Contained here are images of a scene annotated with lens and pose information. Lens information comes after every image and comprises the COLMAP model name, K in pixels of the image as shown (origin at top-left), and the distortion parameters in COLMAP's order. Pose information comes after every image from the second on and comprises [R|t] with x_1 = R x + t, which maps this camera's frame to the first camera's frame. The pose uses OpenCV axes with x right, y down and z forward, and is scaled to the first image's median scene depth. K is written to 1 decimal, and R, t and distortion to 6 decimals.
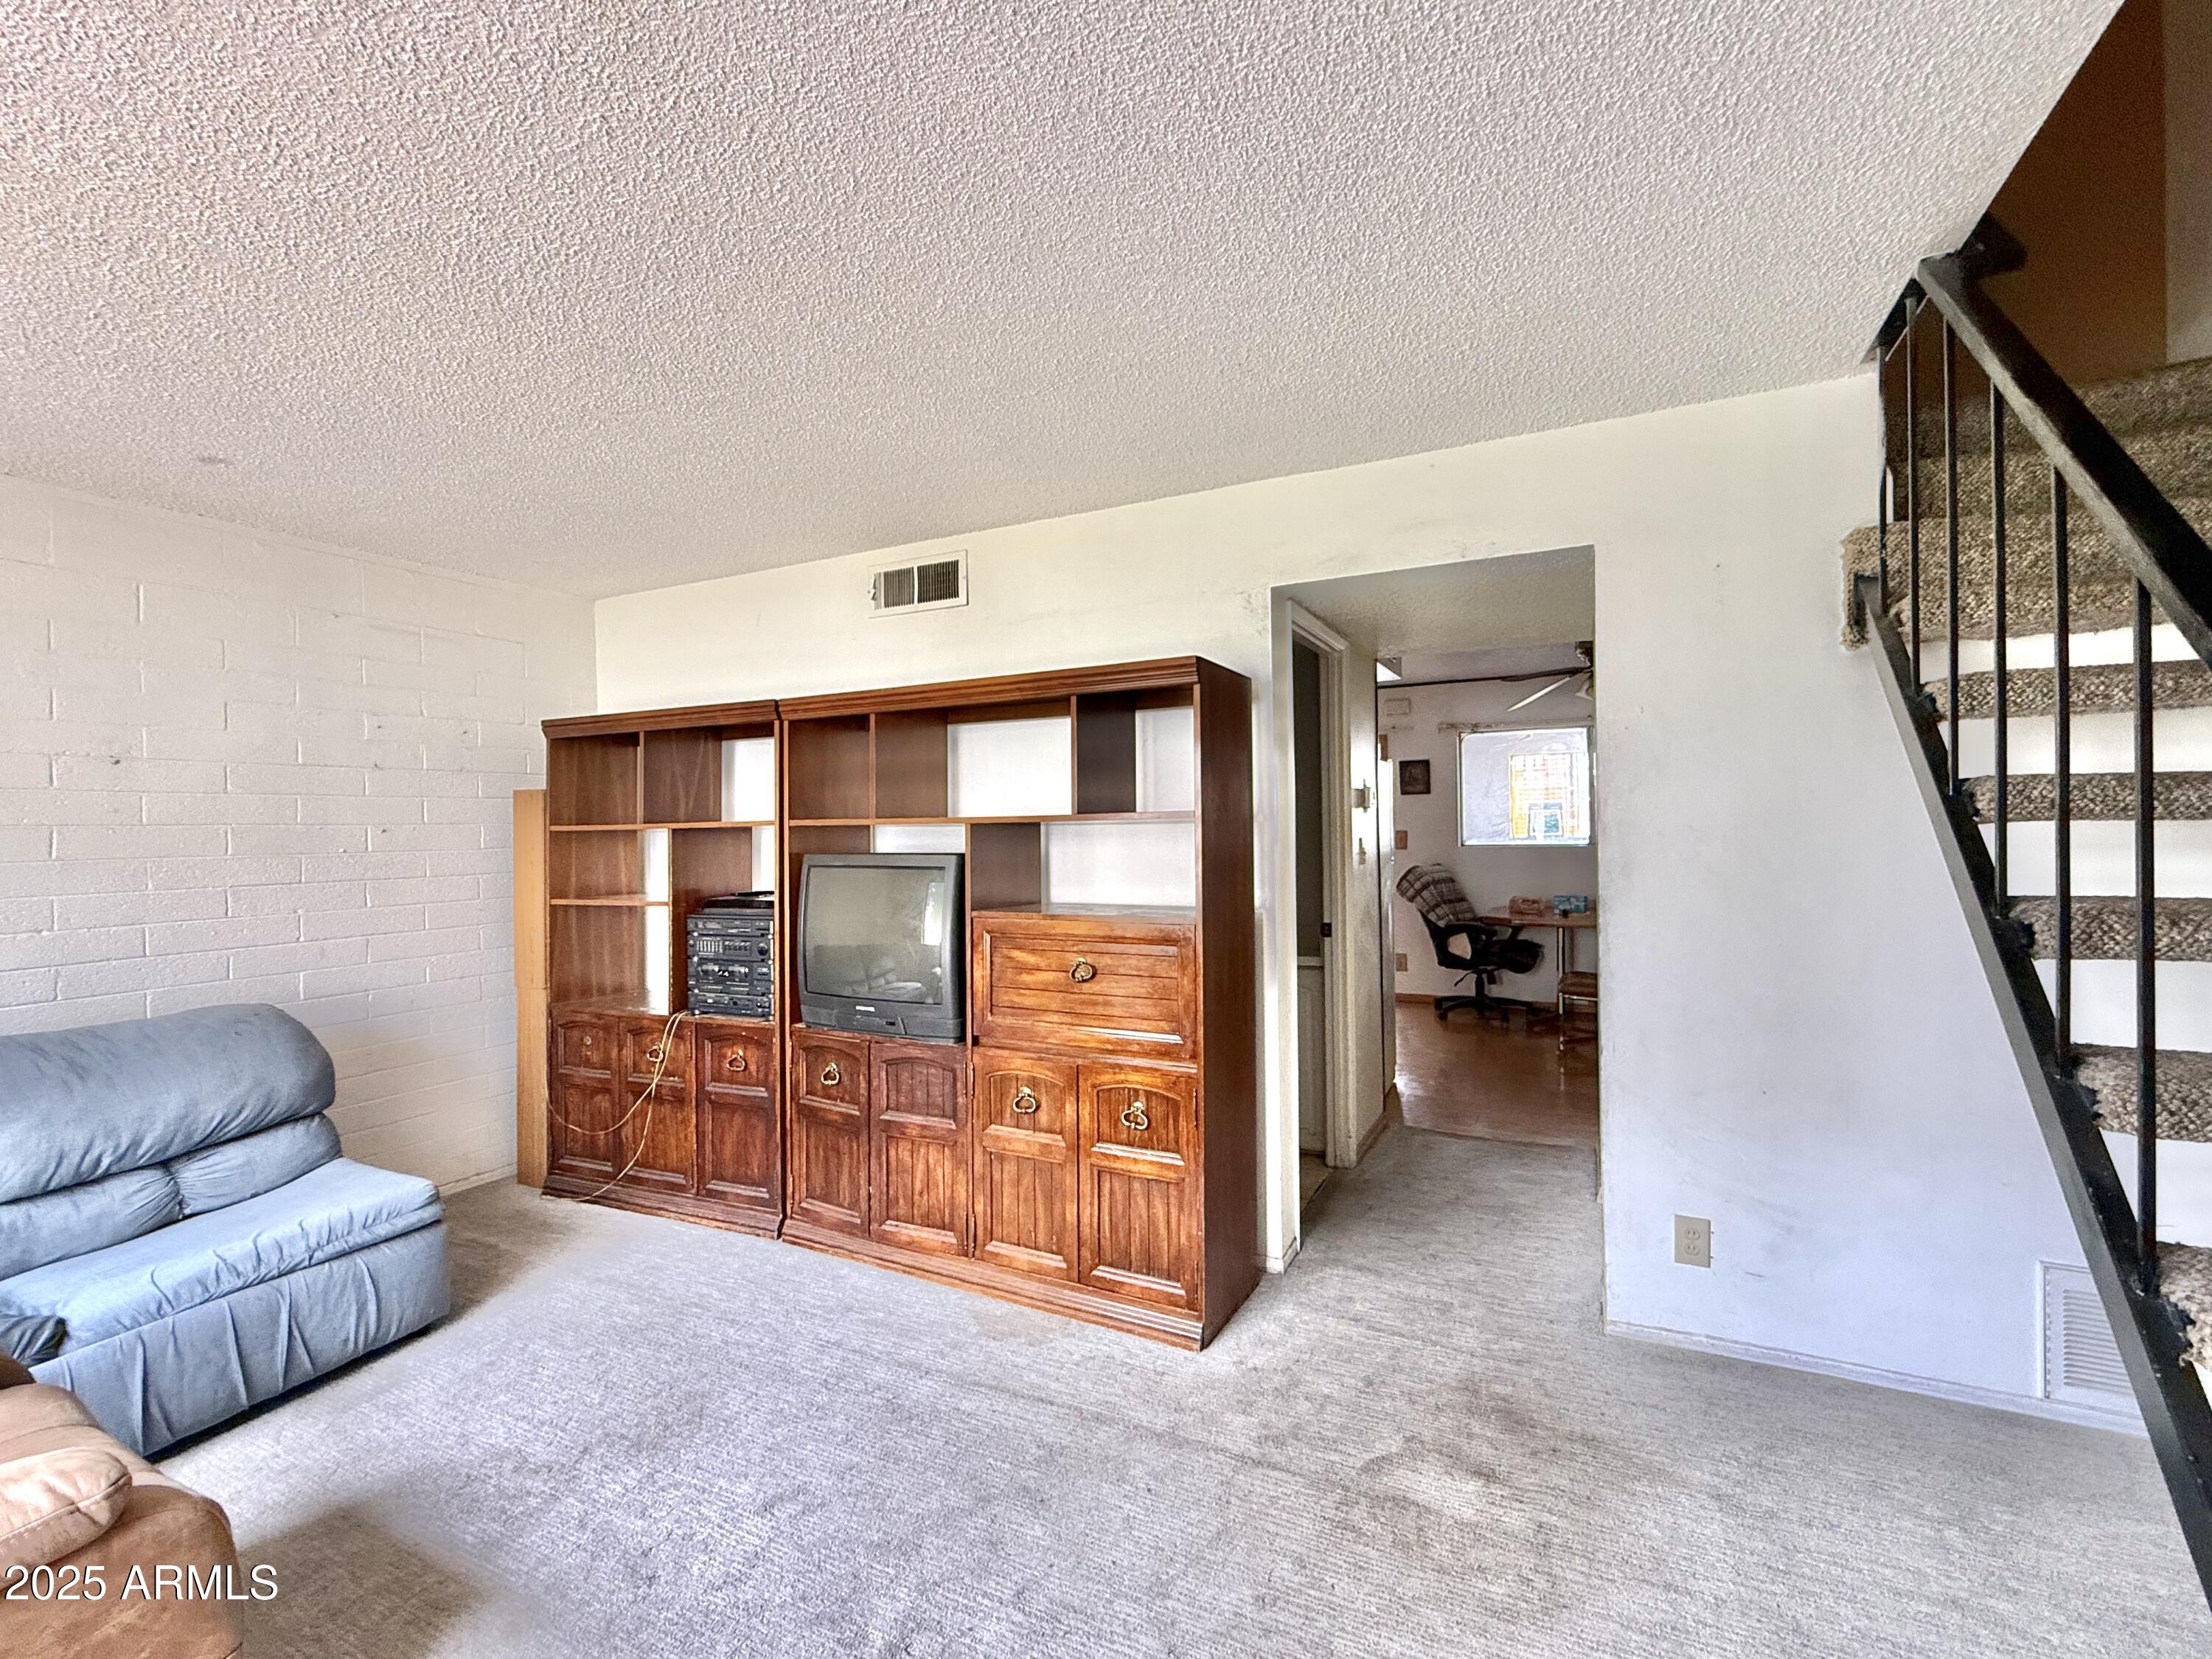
lens RADIAL K [[978.3, 0, 1095.0], [0, 978.3, 830.3], [0, 0, 1]] dist [-0.001744, 0.000722]
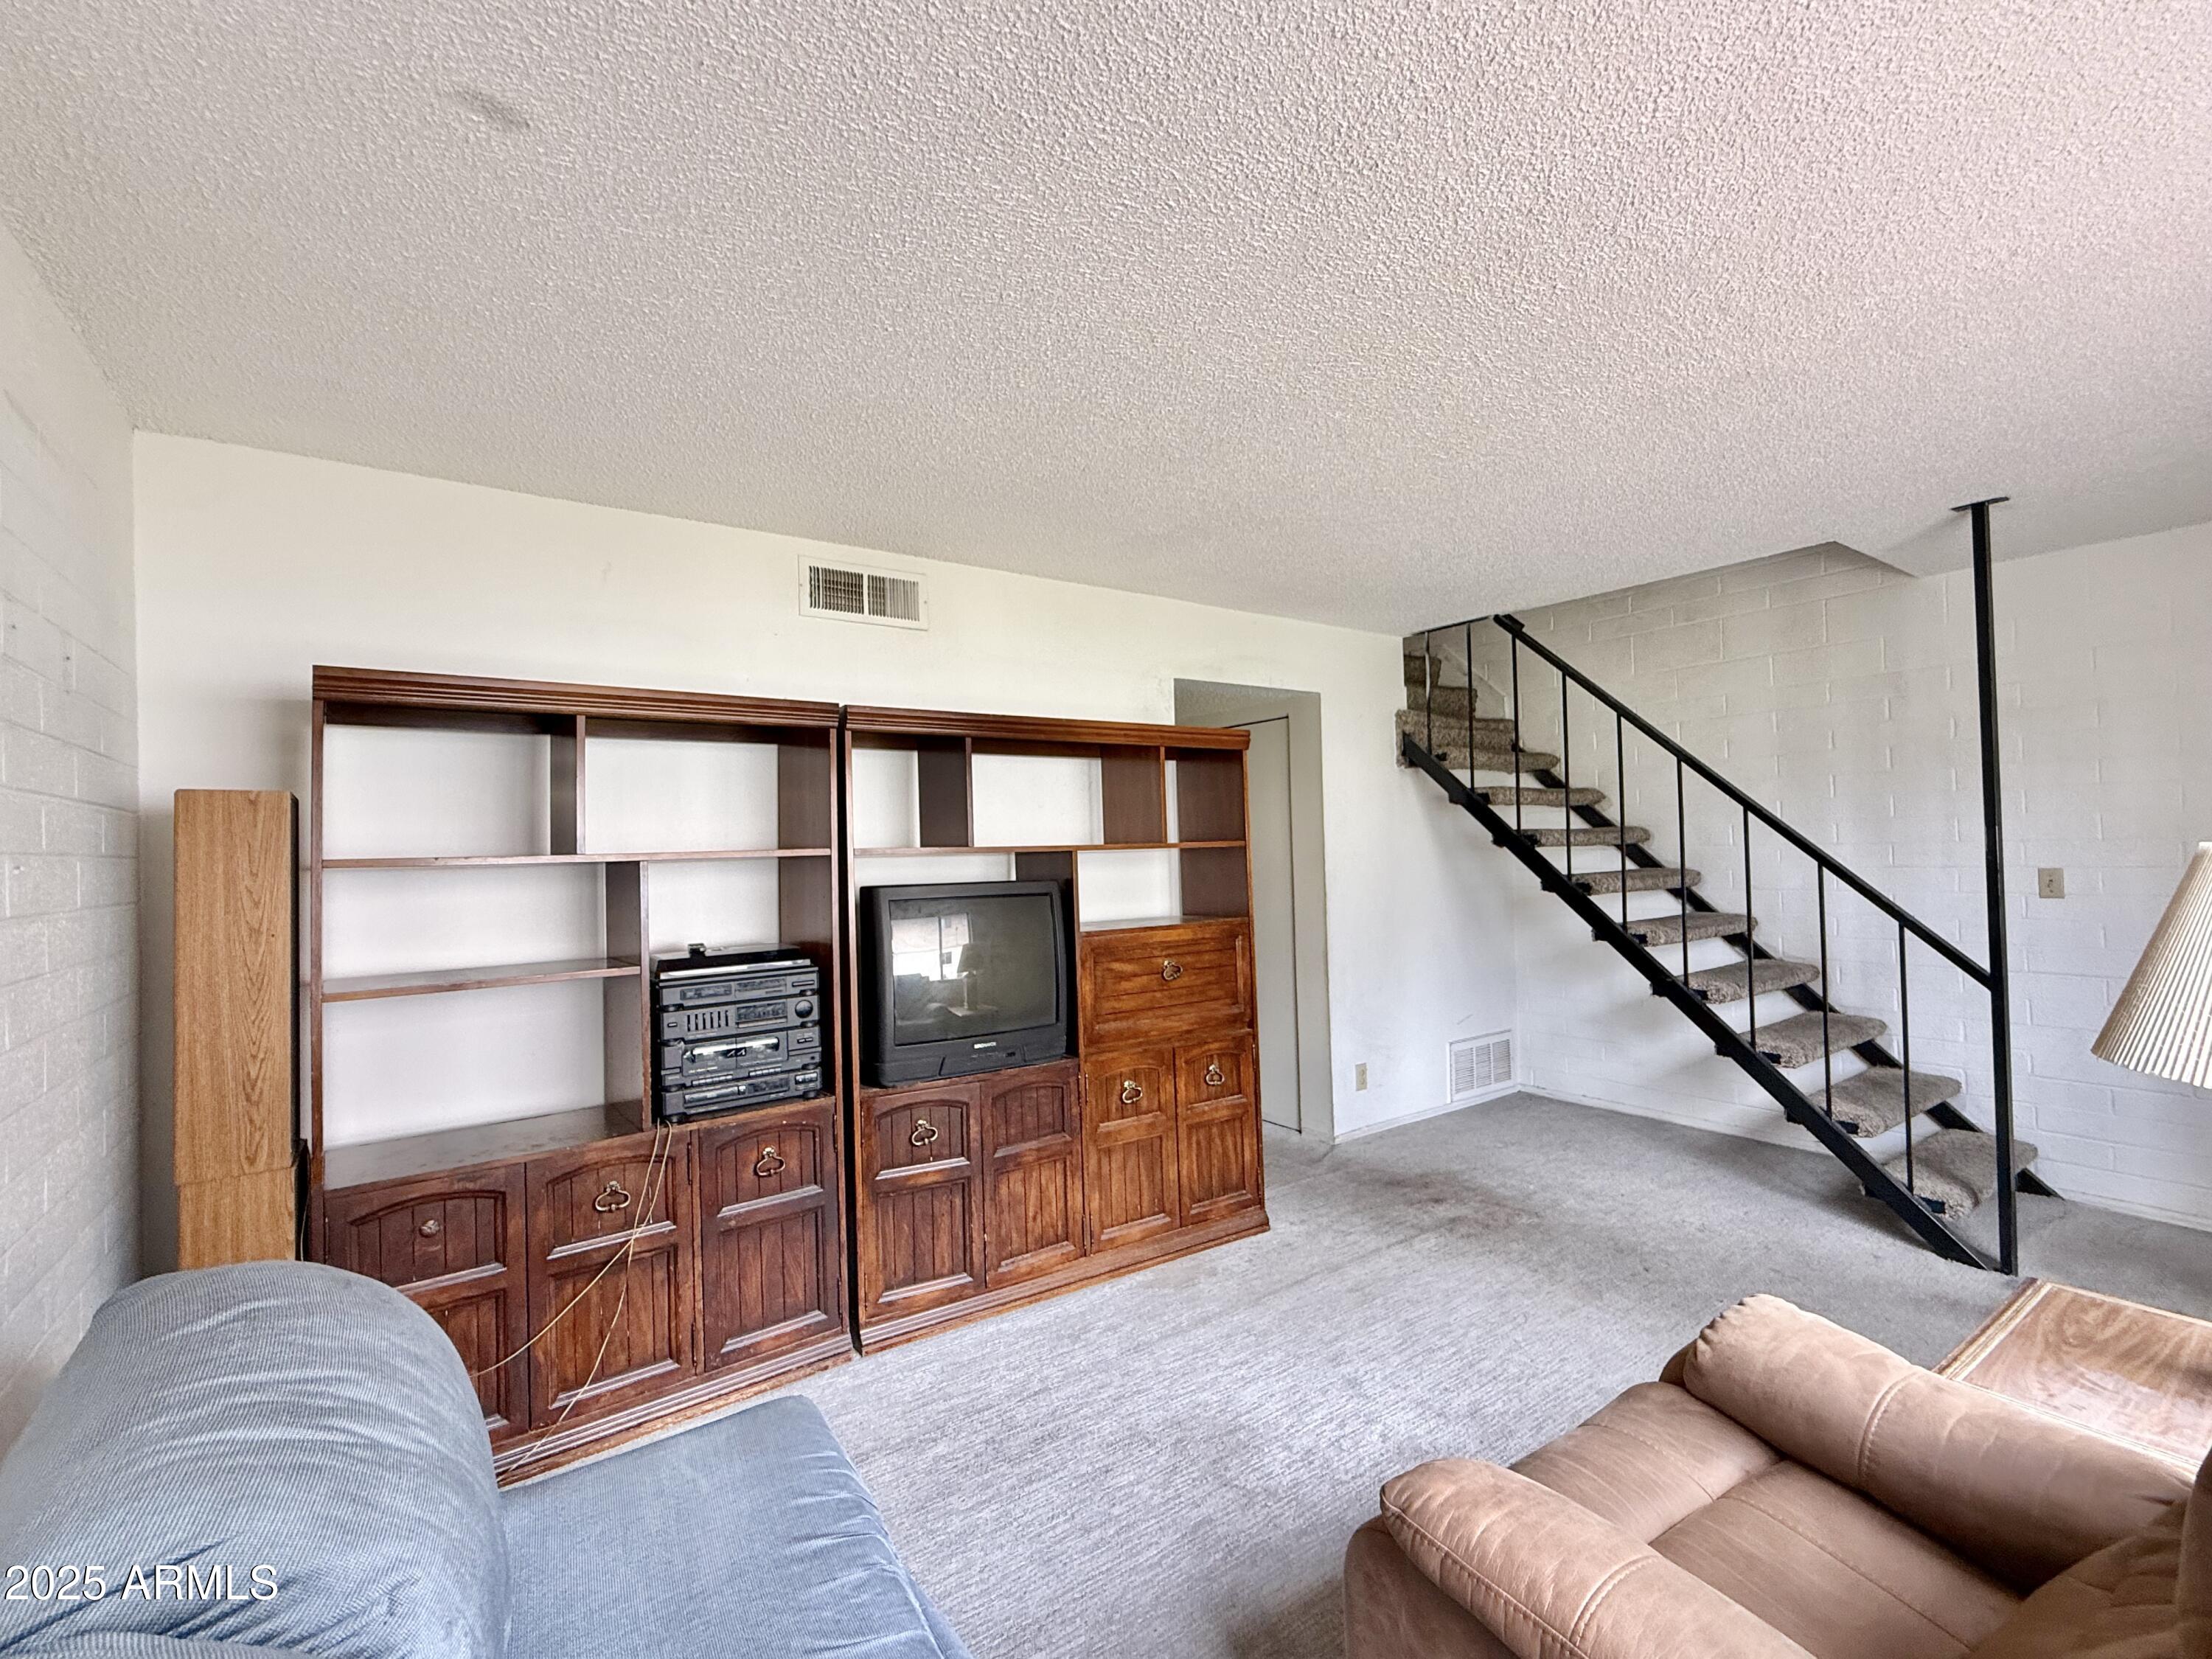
lens RADIAL K [[978.3, 0, 1114.6], [0, 978.3, 830.5], [0, 0, 1]] dist [-0.001744, 0.000722]
pose [[0.467036, 0.023176, 0.883934, -1.047799], [0.021521, 0.999062, -0.037565, 0.011710], [-0.883976, 0.036567, 0.466100, 0.445922]]
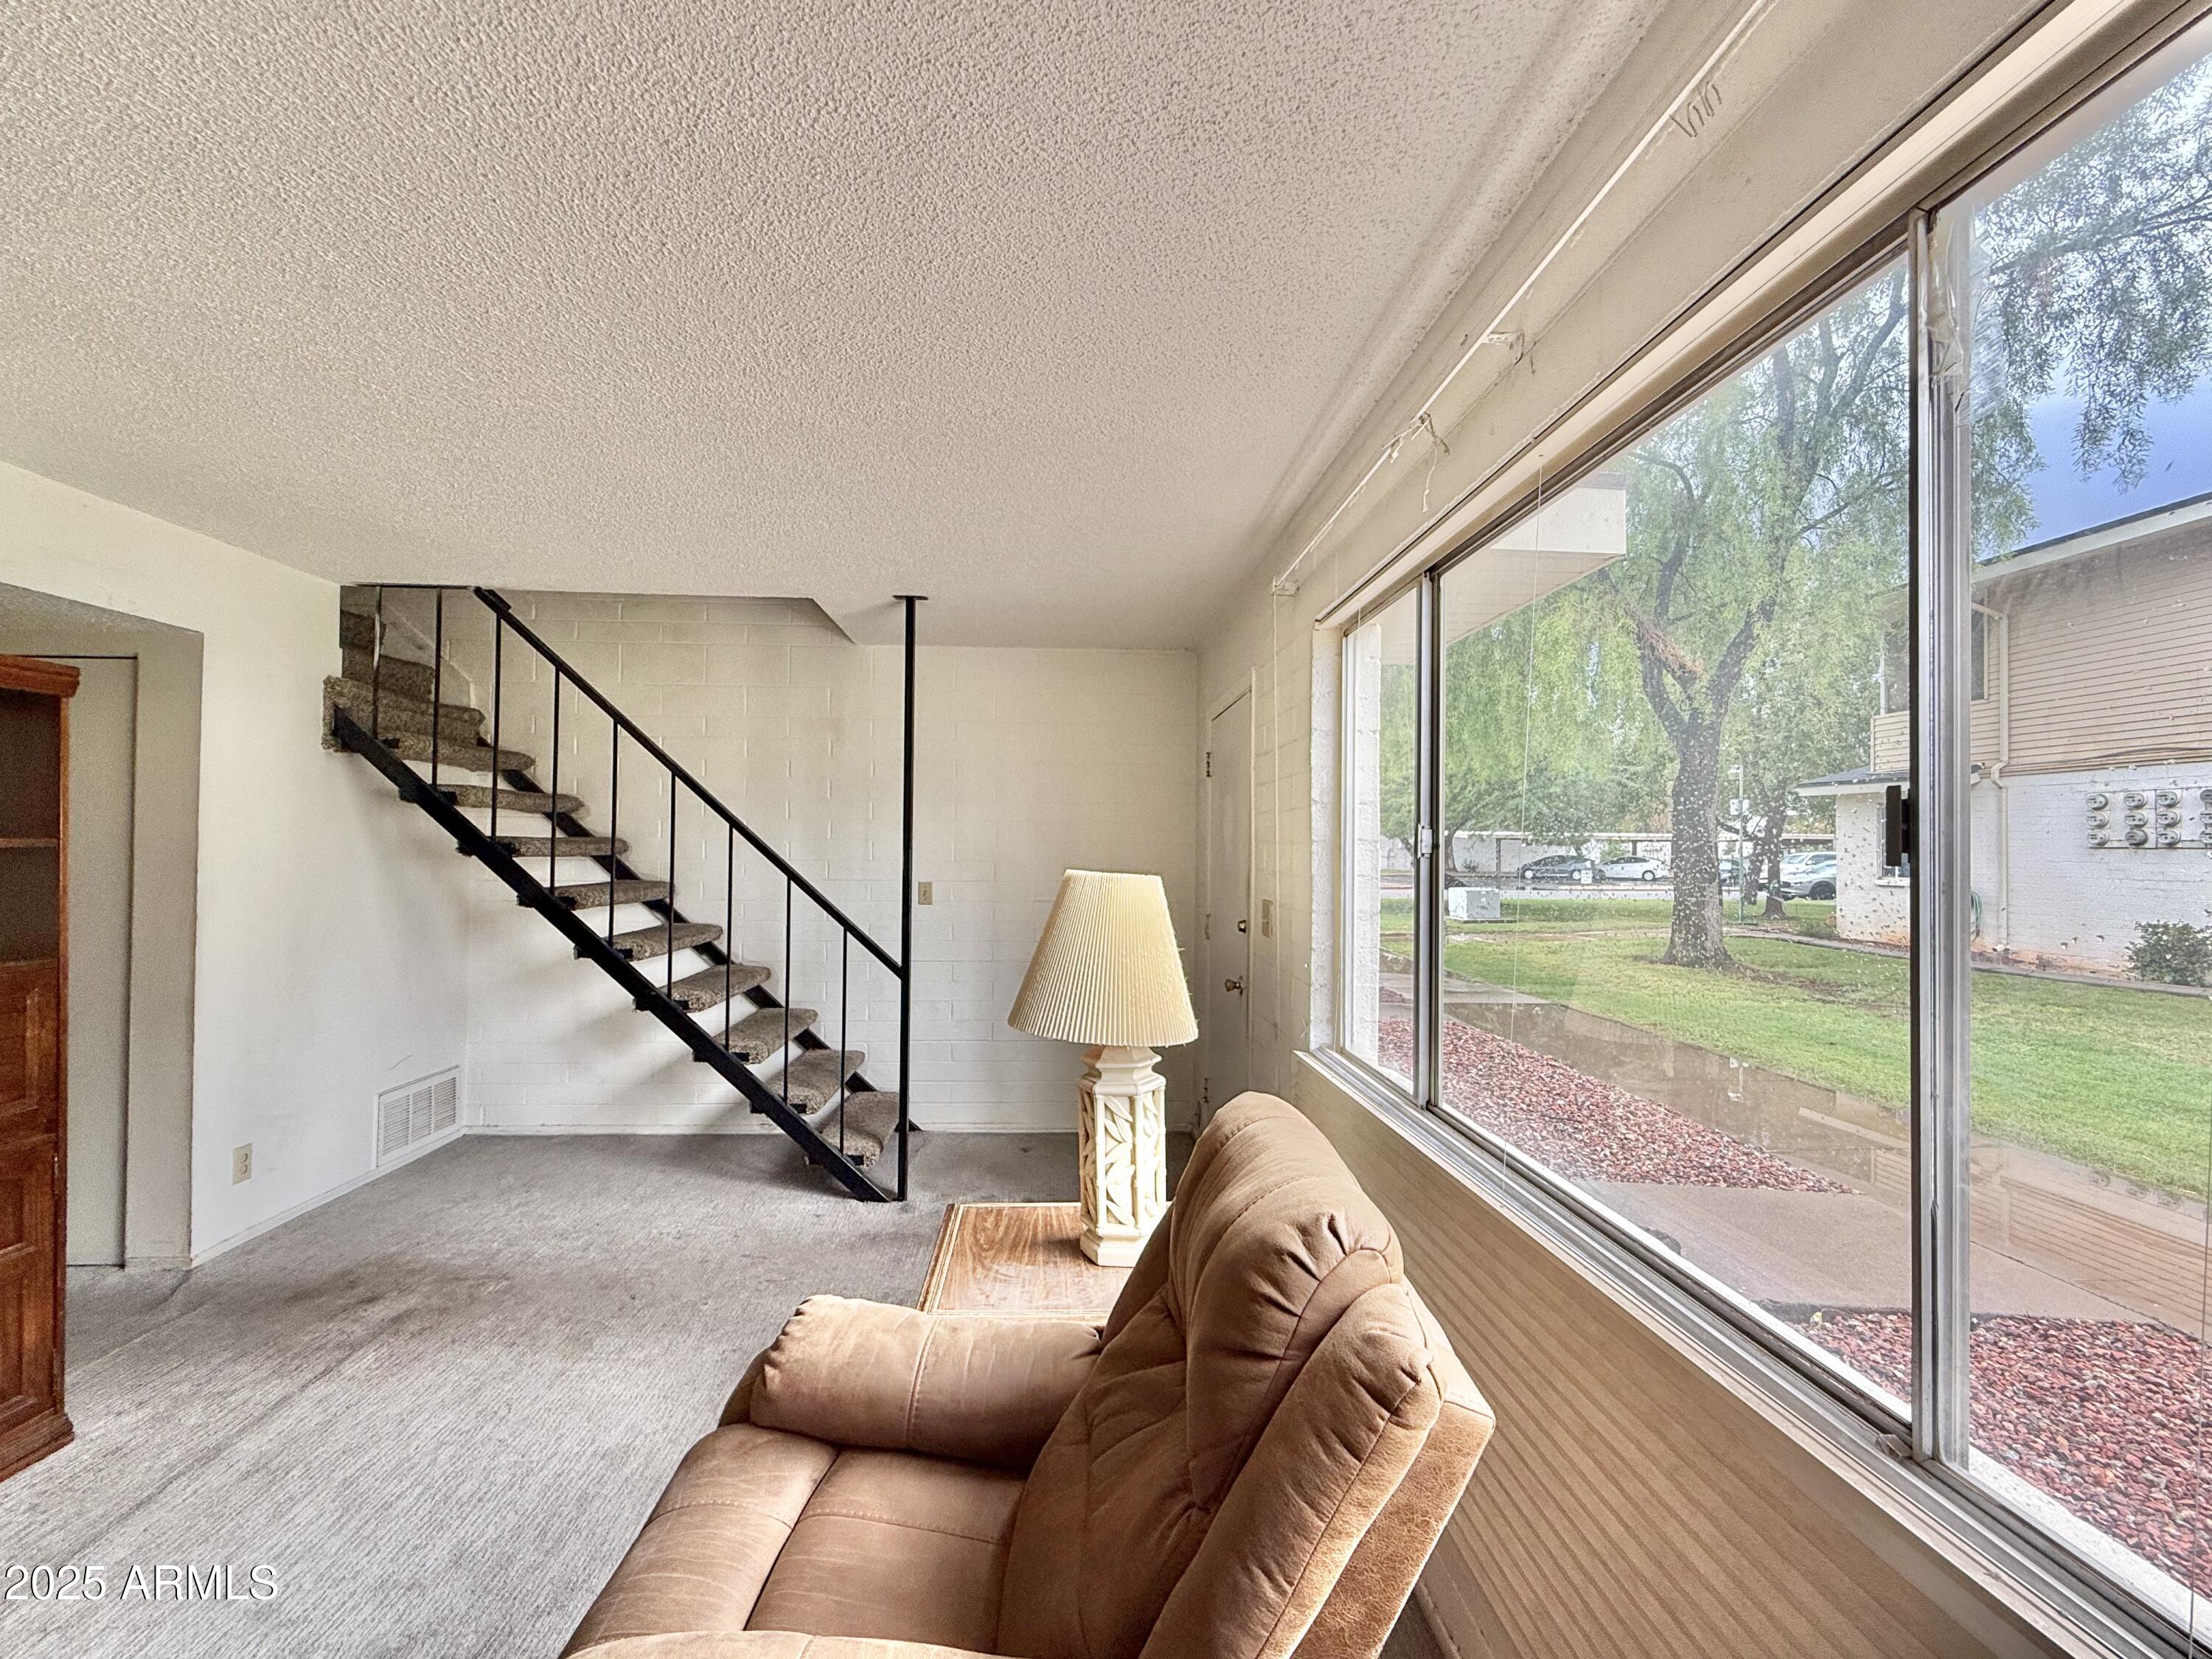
lens RADIAL K [[978.3, 0, 1099.6], [0, 978.3, 830.6], [0, 0, 1]] dist [-0.001744, 0.000722]
pose [[-0.488069, 0.028956, 0.872324, -0.979761], [0.005302, 0.999529, -0.030213, 0.003930], [-0.872789, -0.010121, -0.487993, 0.524458]]
